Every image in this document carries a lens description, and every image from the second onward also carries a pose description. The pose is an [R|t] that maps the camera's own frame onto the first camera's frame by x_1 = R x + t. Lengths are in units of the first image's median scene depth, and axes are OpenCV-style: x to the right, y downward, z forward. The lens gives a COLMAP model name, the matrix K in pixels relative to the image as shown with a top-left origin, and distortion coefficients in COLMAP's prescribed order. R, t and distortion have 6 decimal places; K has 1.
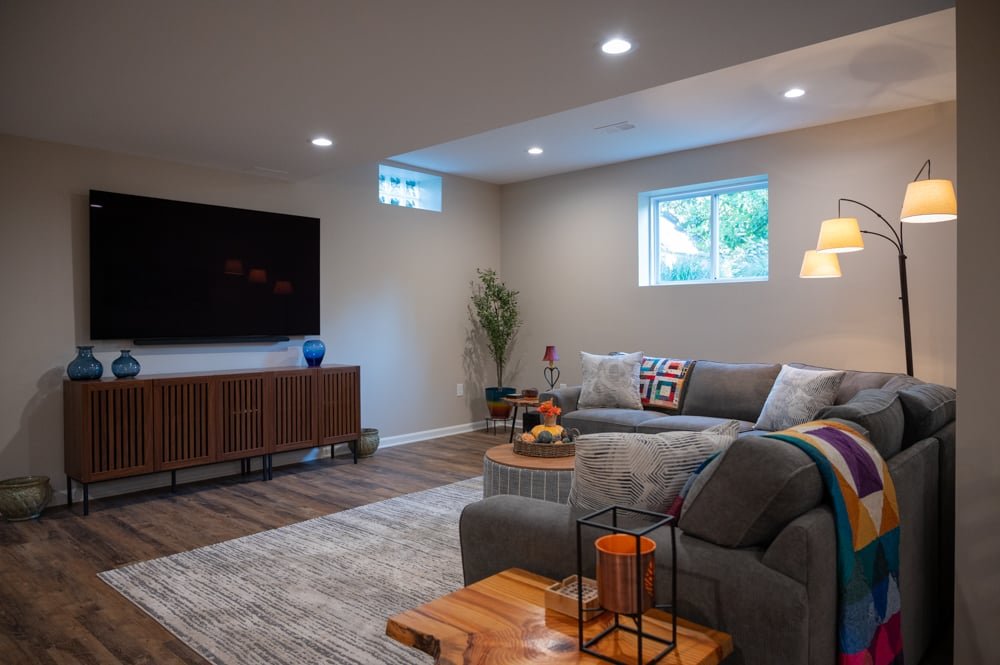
lens RADIAL K [[688.8, 0, 473.9], [0, 688.8, 317.3], [0, 0, 1]] dist [0.001030, 0.010304]
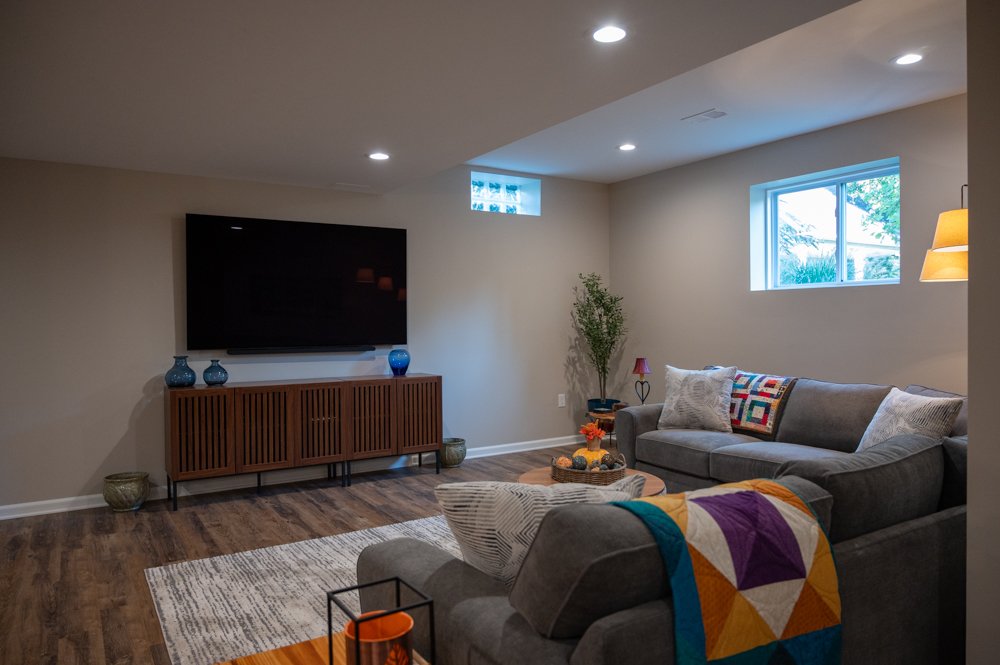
lens RADIAL K [[688.8, 0, 469.3], [0, 688.8, 323.2], [0, 0, 1]] dist [0.001030, 0.010304]
pose [[0.964600, -0.002677, -0.263705, 0.165997], [0.005161, 0.999949, 0.008729, -0.017492], [0.263668, -0.009781, 0.964564, 0.058863]]
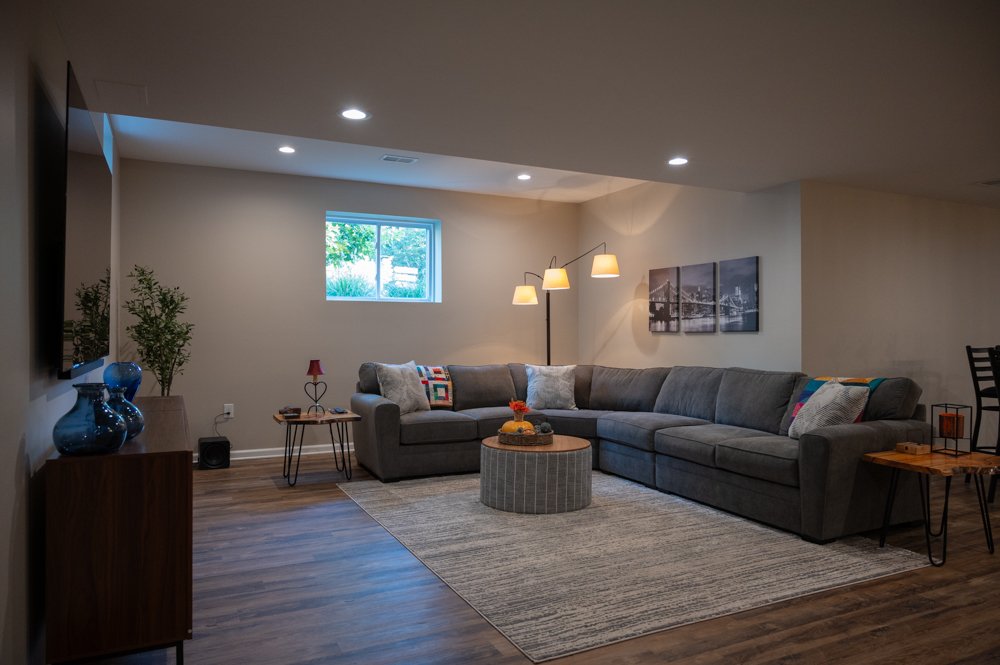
lens RADIAL K [[688.8, 0, 513.7], [0, 688.8, 330.0], [0, 0, 1]] dist [0.001030, 0.010304]
pose [[0.312928, 0.007310, 0.949749, -0.890885], [-0.008206, 0.999954, -0.004992, 0.003288], [-0.949741, -0.006232, 0.312973, 0.541894]]
